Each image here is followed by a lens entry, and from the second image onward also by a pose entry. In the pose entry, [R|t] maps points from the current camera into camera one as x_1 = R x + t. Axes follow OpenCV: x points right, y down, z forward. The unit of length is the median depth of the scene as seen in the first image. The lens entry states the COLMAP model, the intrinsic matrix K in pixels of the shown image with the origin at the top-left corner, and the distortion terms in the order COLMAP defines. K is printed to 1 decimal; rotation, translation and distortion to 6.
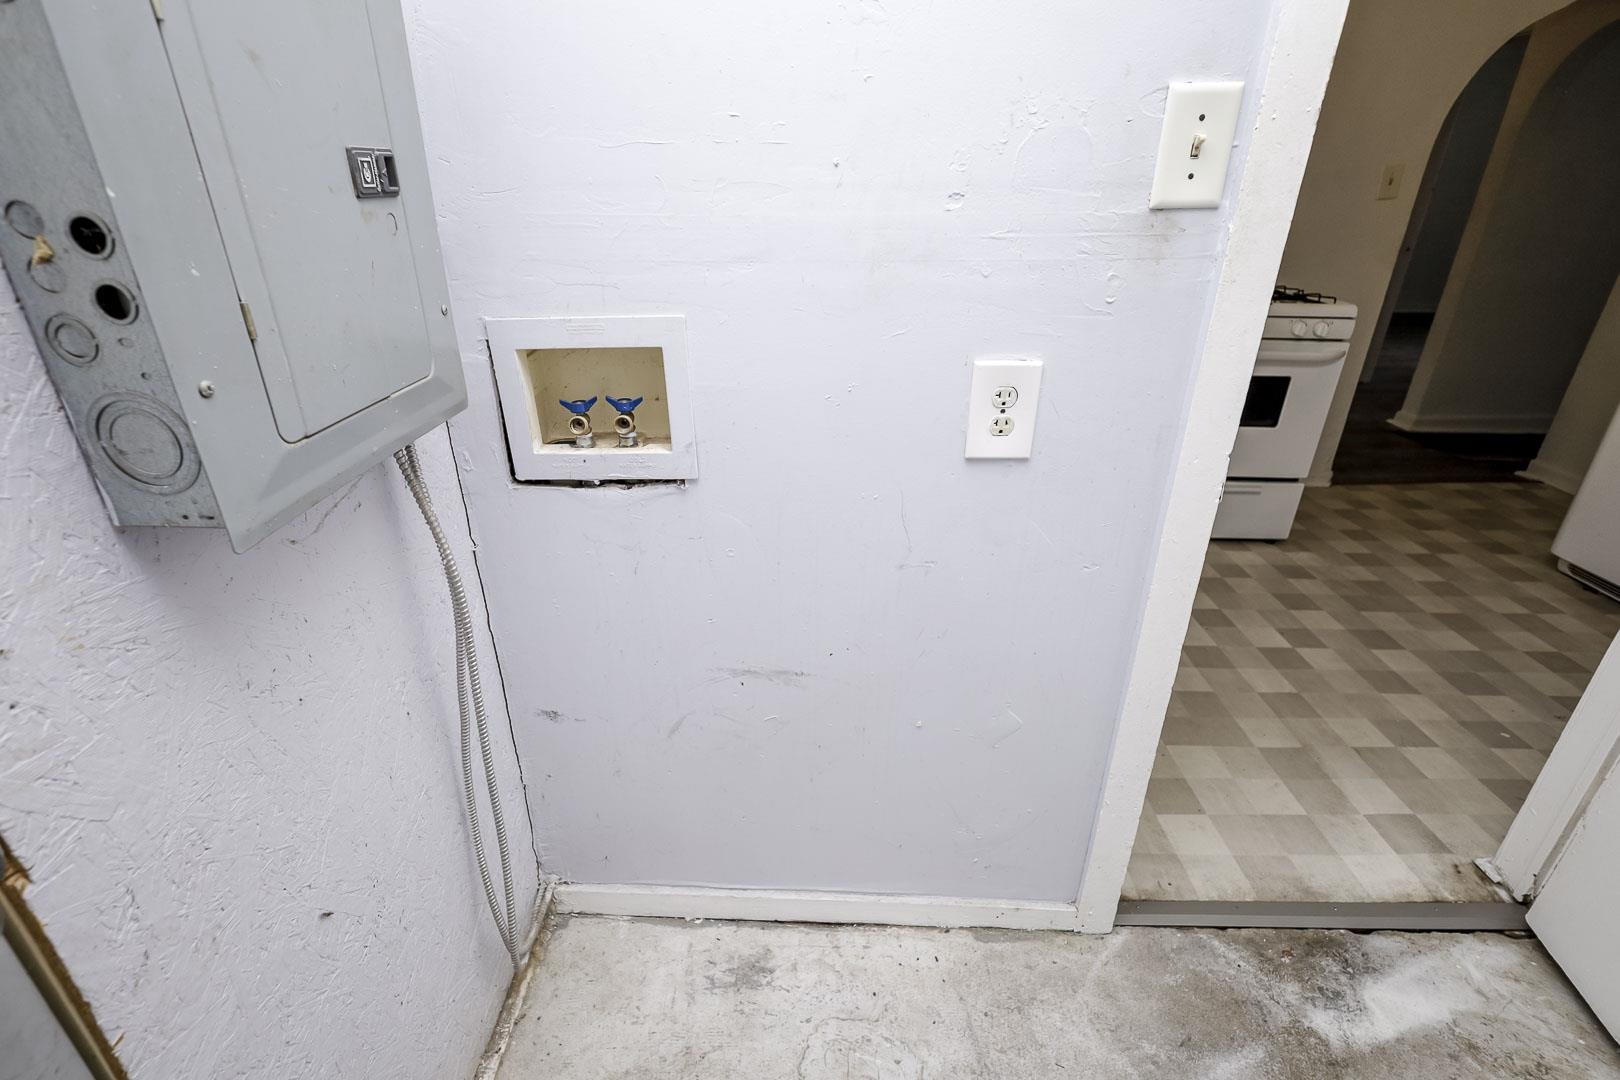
lens RADIAL K [[756.7, 0, 813.9], [0, 756.7, 533.4], [0, 0, 1]] dist [-0.002994, 0.001121]
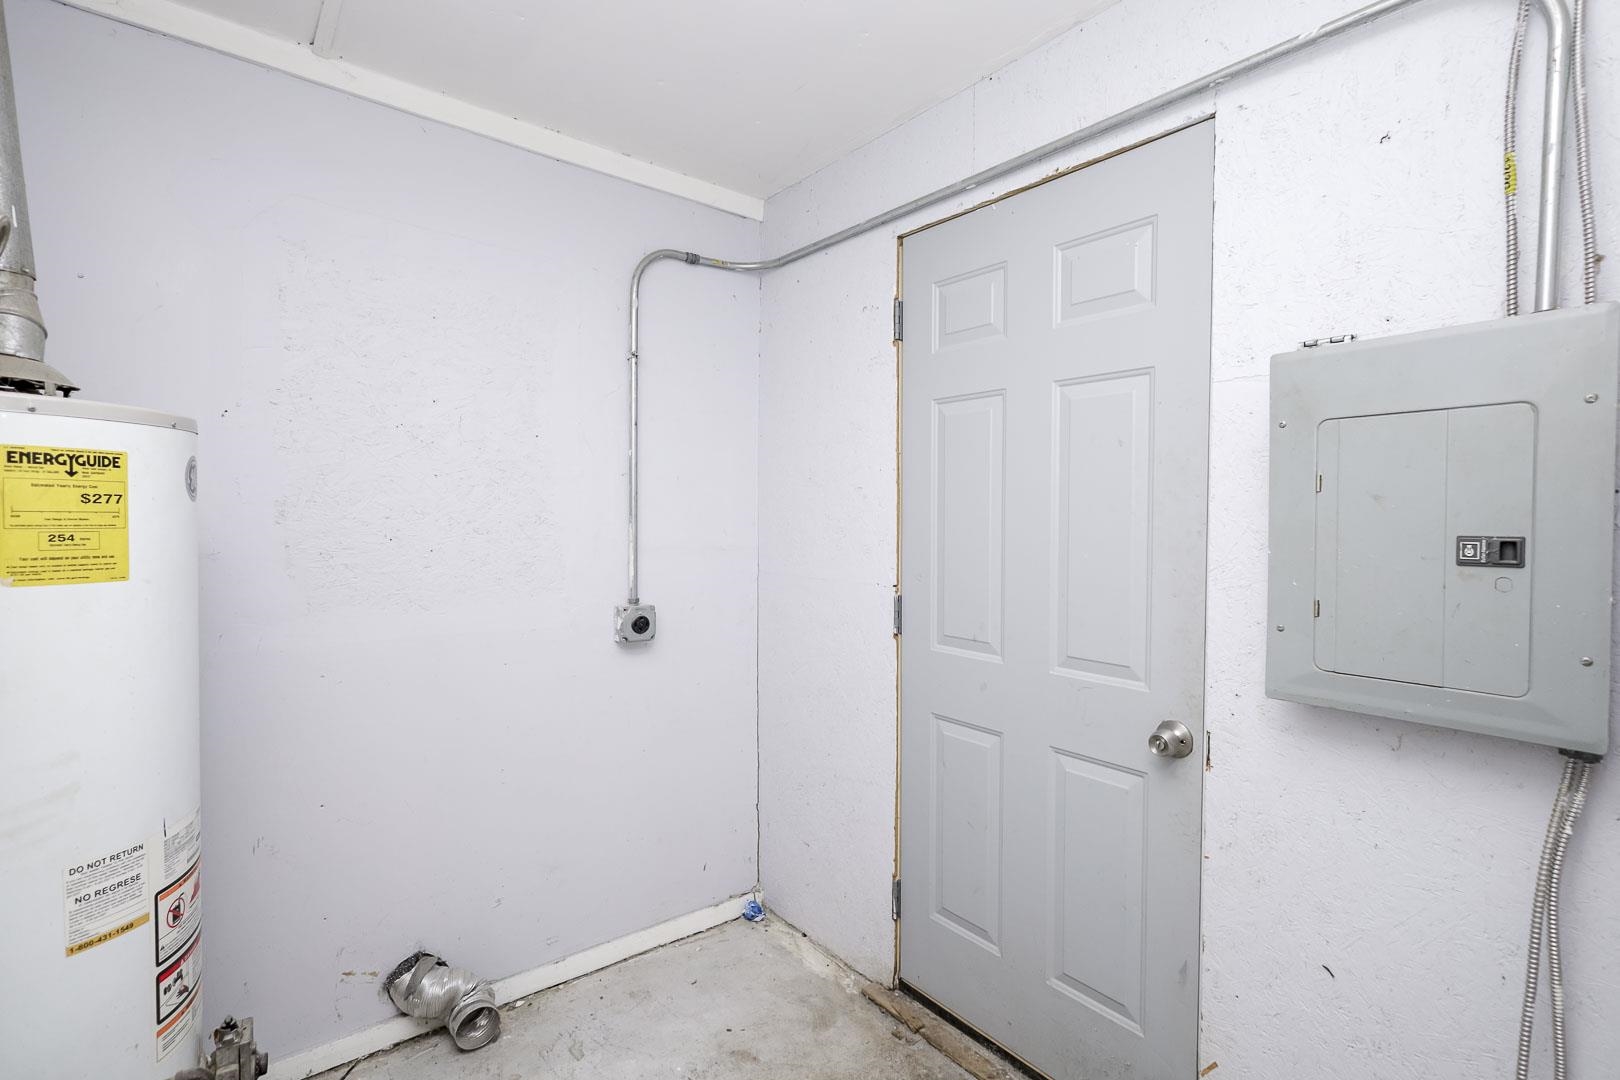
lens RADIAL K [[756.7, 0, 814.4], [0, 756.7, 535.3], [0, 0, 1]] dist [-0.002994, 0.001121]
pose [[-0.769607, 0.000722, -0.638517, 0.431515], [-0.281001, 0.897573, 0.339707, -0.198320], [0.573361, 0.440865, -0.690576, 0.389814]]
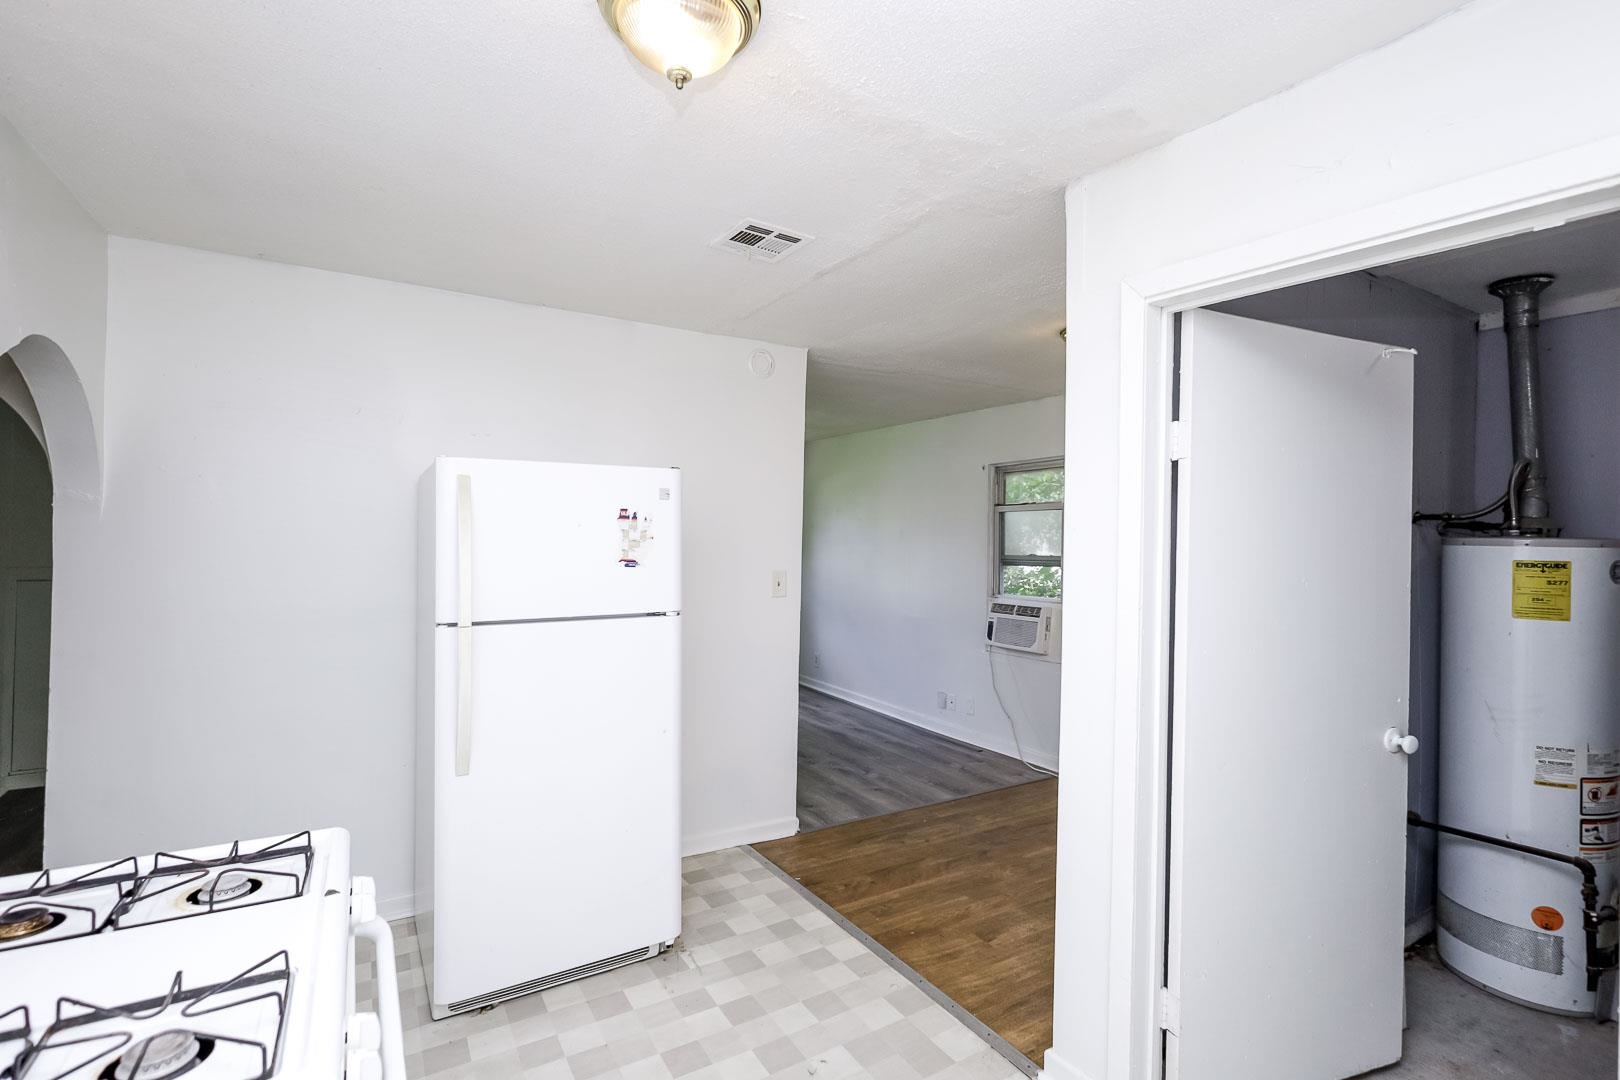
lens RADIAL K [[756.7, 0, 804.4], [0, 756.7, 539.1], [0, 0, 1]] dist [-0.002994, 0.001121]
pose [[-0.530469, -0.019473, 0.847481, 0.130749], [0.340990, 0.910386, 0.234356, -0.600125], [-0.776098, 0.413301, -0.476291, 1.098927]]
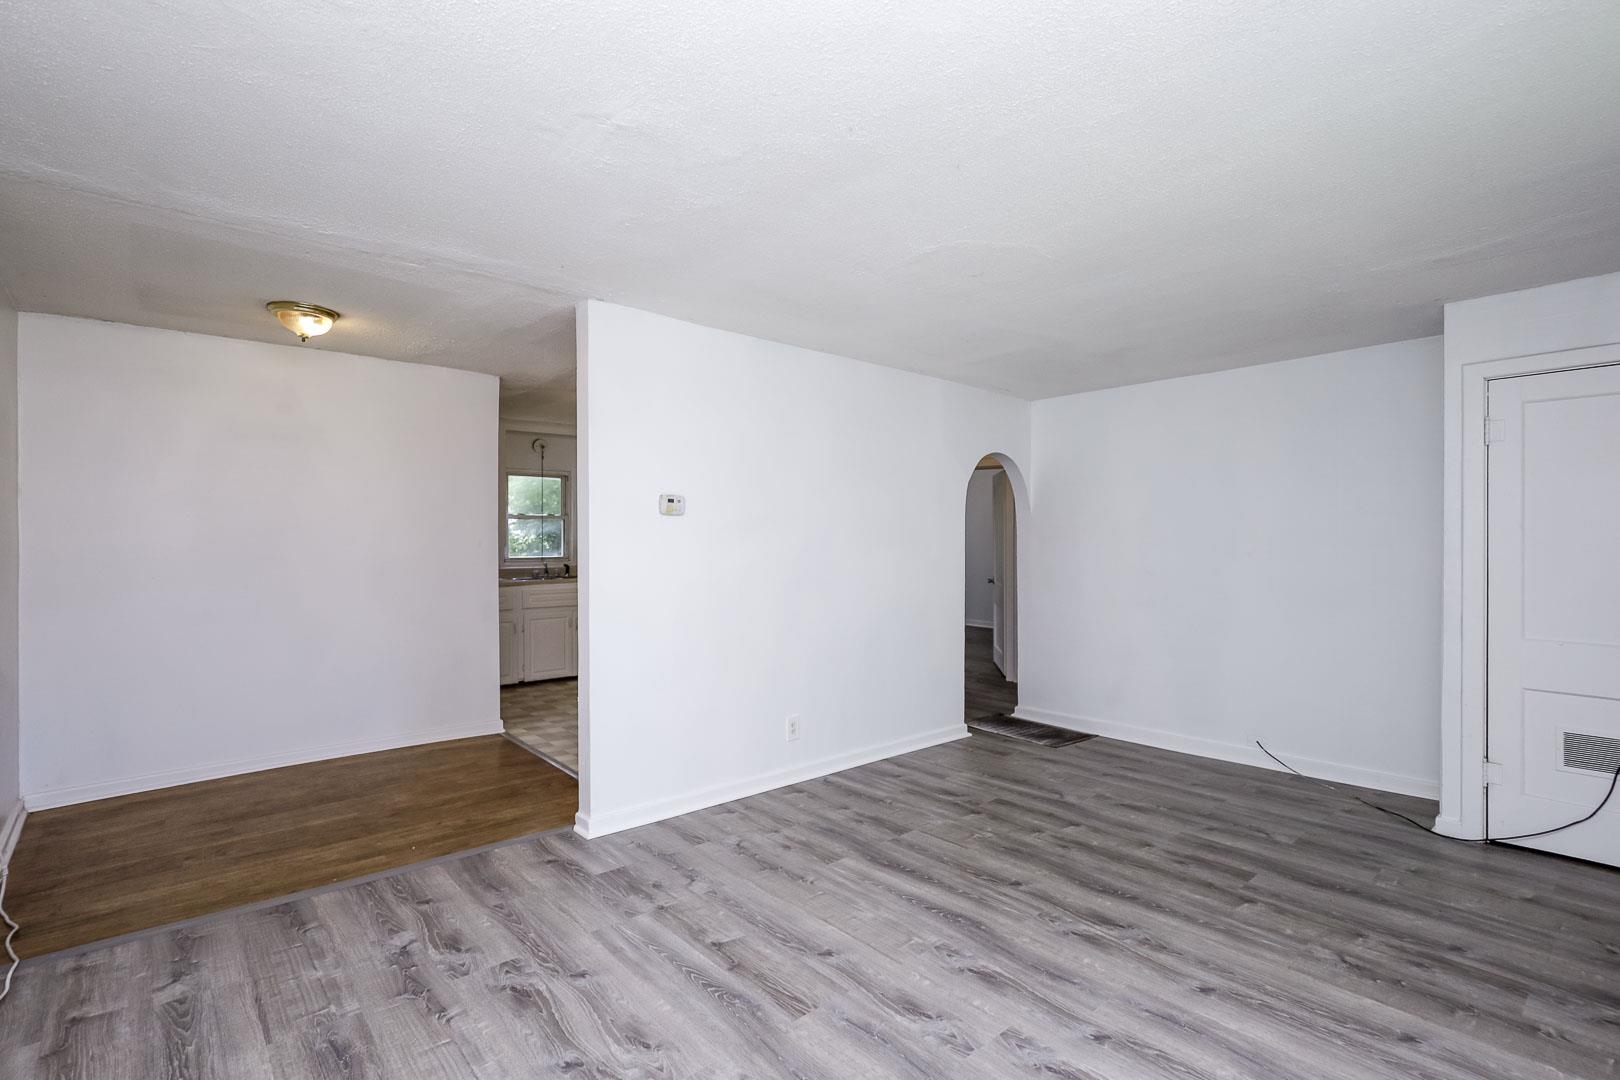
lens RADIAL K [[756.7, 0, 806.1], [0, 756.7, 537.0], [0, 0, 1]] dist [-0.002994, 0.001121]
pose [[0.676797, -0.008134, -0.736125, 3.073854], [-0.308167, 0.904981, -0.293330, 0.167221], [0.668565, 0.425375, 0.609982, -0.335170]]
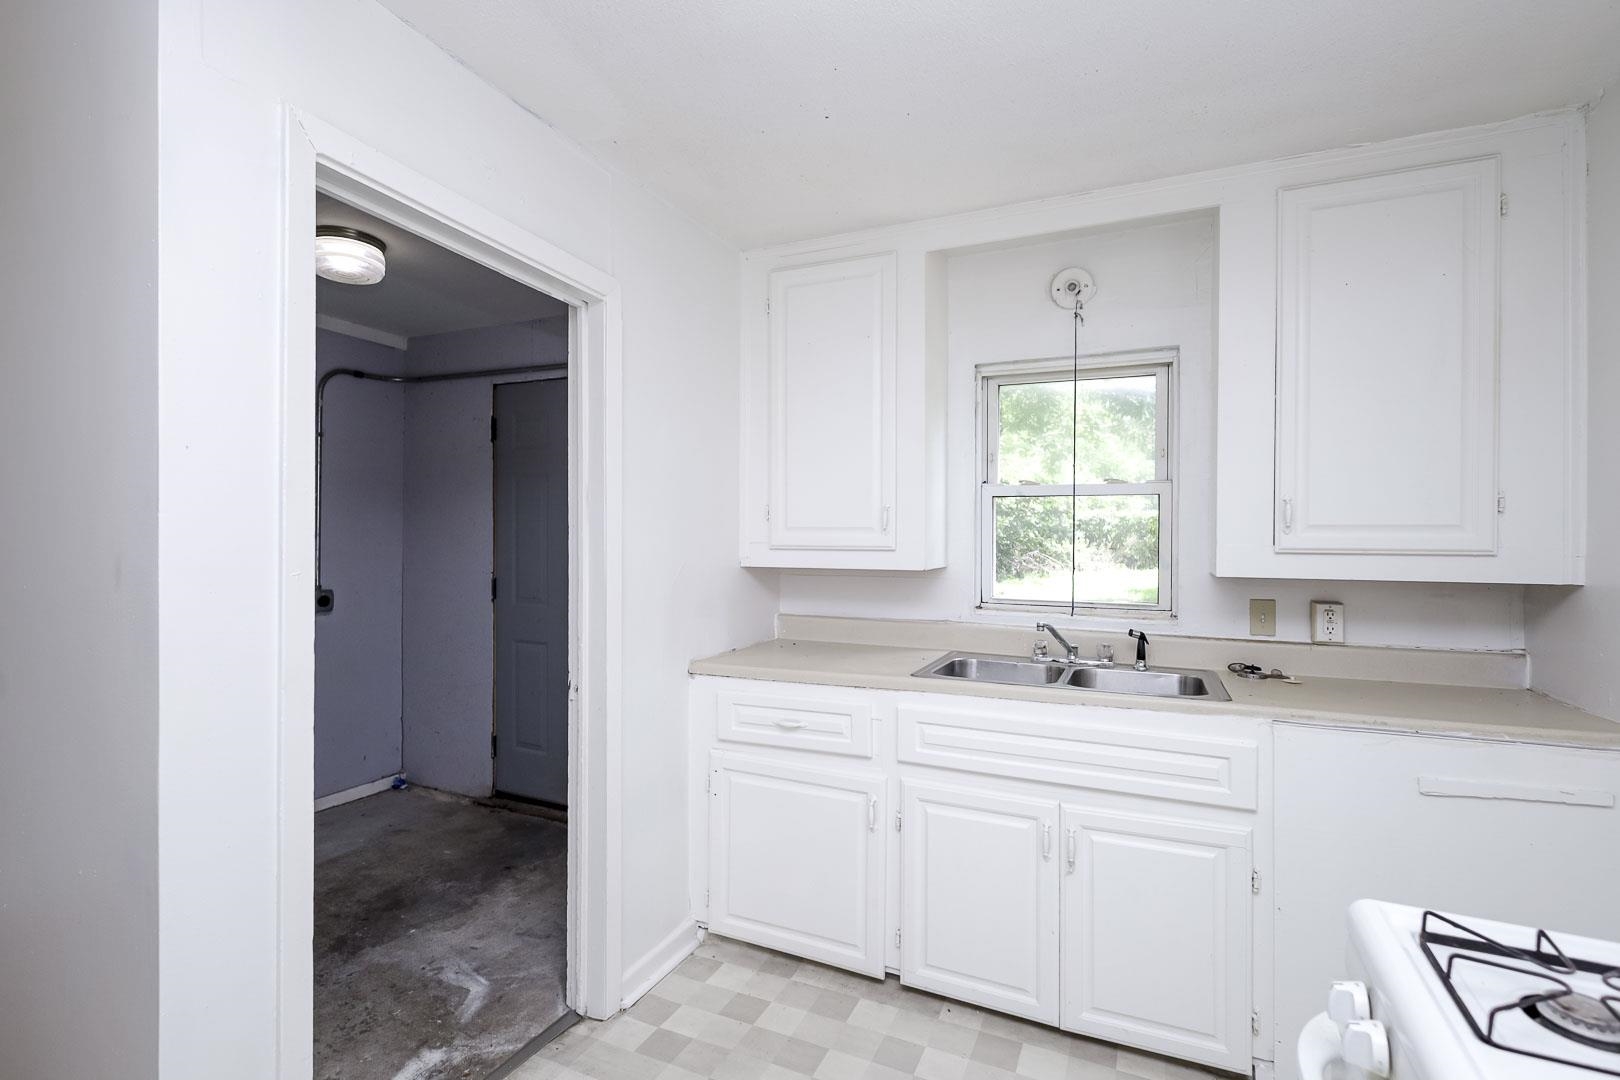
lens RADIAL K [[756.7, 0, 813.0], [0, 756.7, 536.6], [0, 0, 1]] dist [-0.002994, 0.001121]
pose [[-0.400565, -0.007190, -0.916240, 1.043797], [-0.399844, 0.901105, 0.167734, -0.506414], [0.824423, 0.433541, -0.363826, 1.021982]]
